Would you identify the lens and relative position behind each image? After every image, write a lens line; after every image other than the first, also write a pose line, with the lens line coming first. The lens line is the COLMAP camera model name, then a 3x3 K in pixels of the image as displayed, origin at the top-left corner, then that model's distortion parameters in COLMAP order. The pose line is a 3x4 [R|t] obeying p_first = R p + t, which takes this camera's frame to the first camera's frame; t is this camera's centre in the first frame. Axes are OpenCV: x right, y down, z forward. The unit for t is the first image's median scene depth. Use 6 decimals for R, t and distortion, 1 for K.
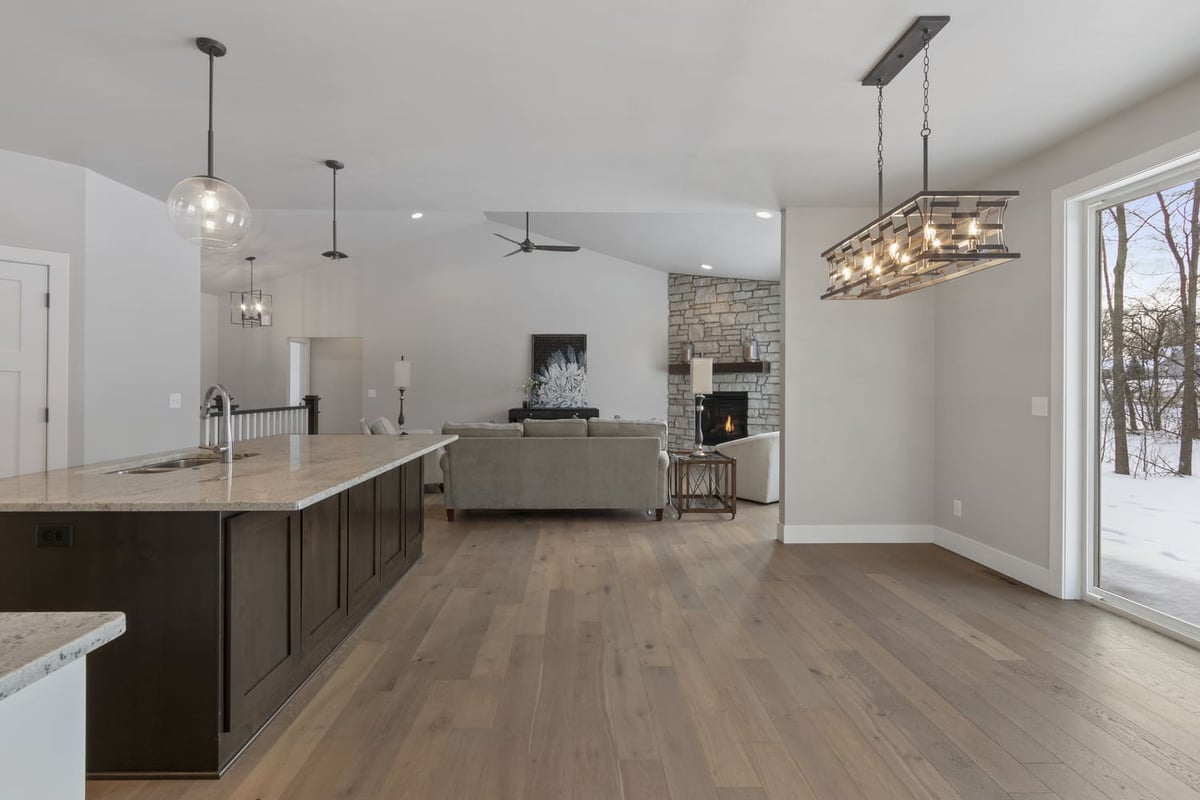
lens RADIAL K [[561.2, 0, 581.9], [0, 561.2, 383.5], [0, 0, 1]] dist [0.000403, 0.000051]
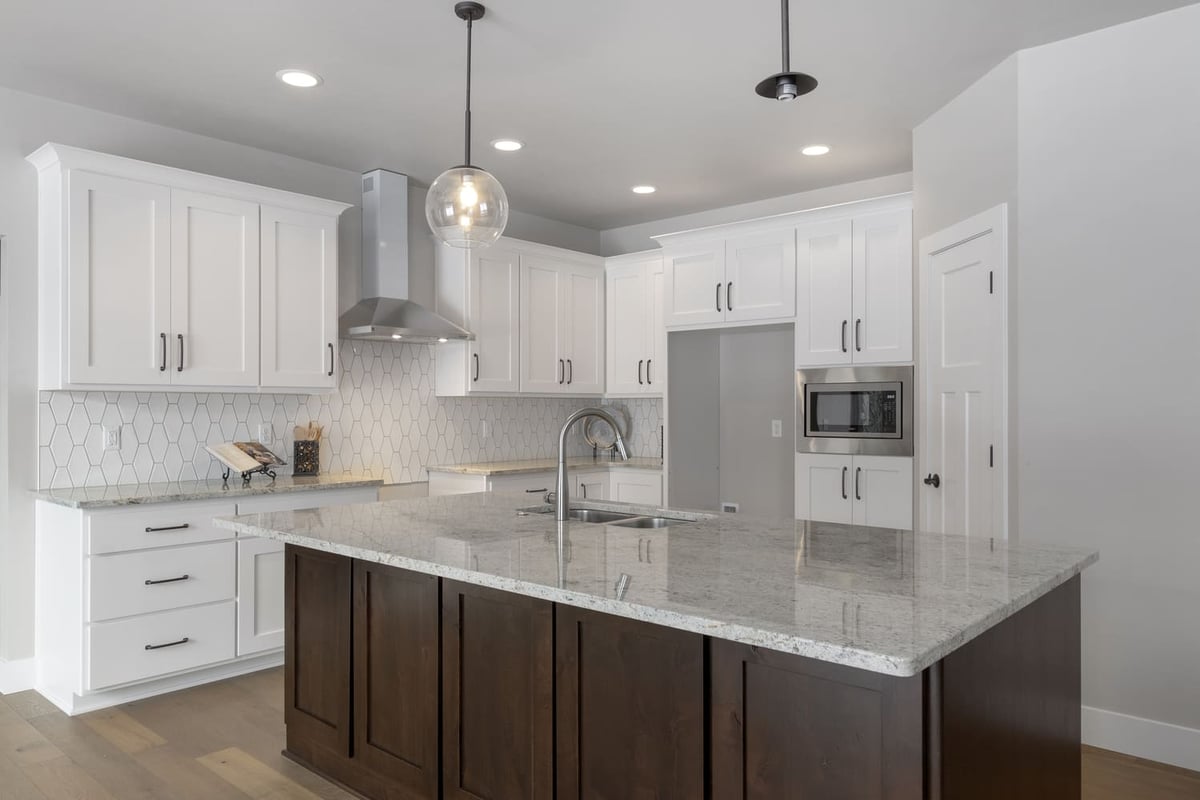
lens RADIAL K [[833.4, 0, 597.1], [0, 833.4, 406.6], [0, 0, 1]] dist [0.003675, 0.001853]
pose [[-0.671498, -0.003602, -0.740997, 0.034761], [0.000358, 0.999986, -0.005186, 0.000670], [0.741006, -0.003747, -0.671488, 0.549638]]
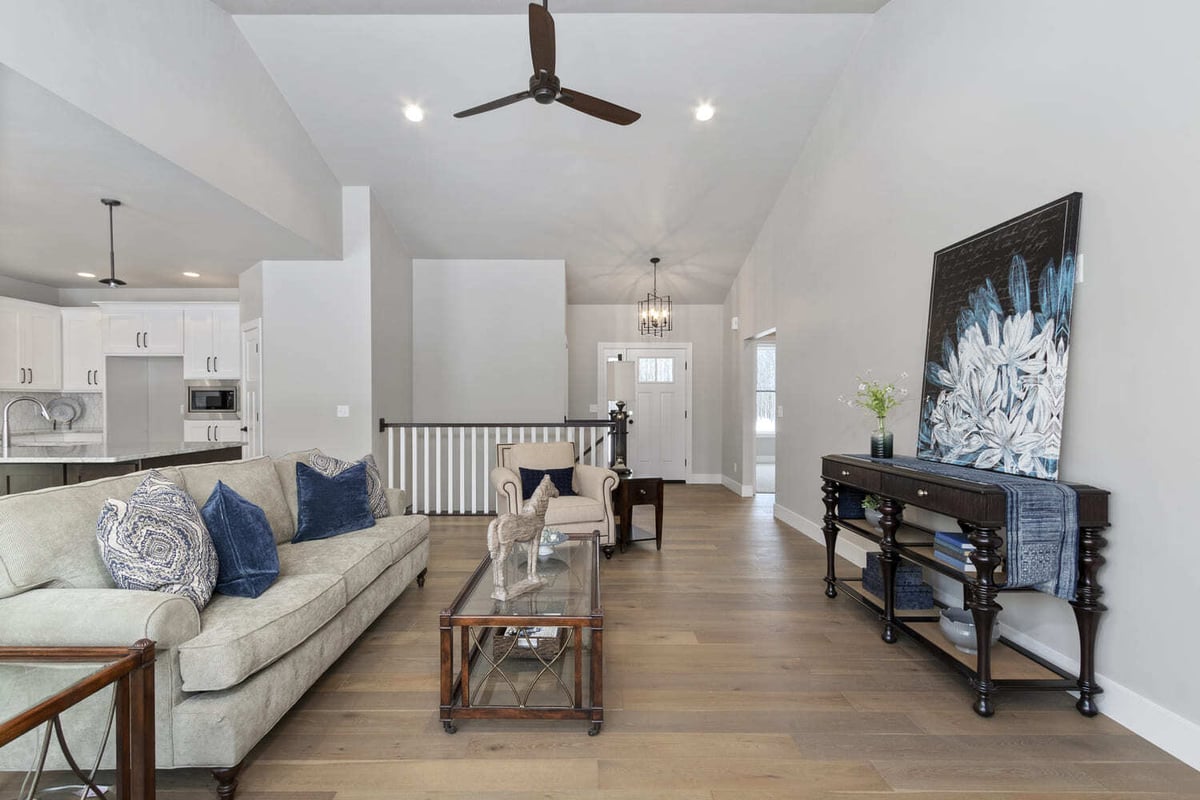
lens RADIAL K [[549.5, 0, 588.2], [0, 549.5, 410.5], [0, 0, 1]] dist [0.004622, 0.000262]
pose [[-0.011991, 0.011555, -0.999861, 0.277954], [0.002503, 0.999930, 0.011526, 0.008238], [0.999925, -0.002365, -0.012019, 0.833573]]
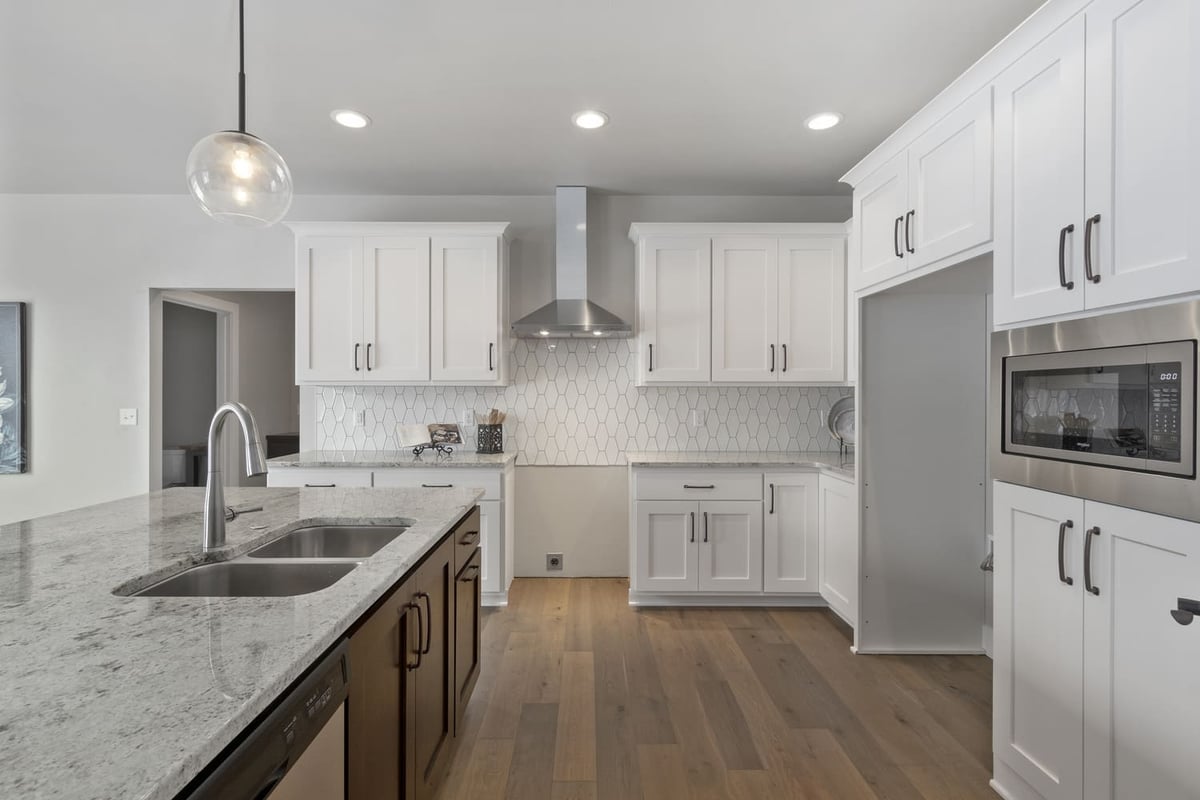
lens RADIAL K [[555.9, 0, 587.9], [0, 555.9, 395.4], [0, 0, 1]] dist [0.000690, 0.000146]
pose [[-0.999955, -0.002802, 0.009055, -0.313717], [-0.002818, 0.999995, -0.001735, -0.002414], [-0.009050, -0.001760, -0.999957, 0.487482]]
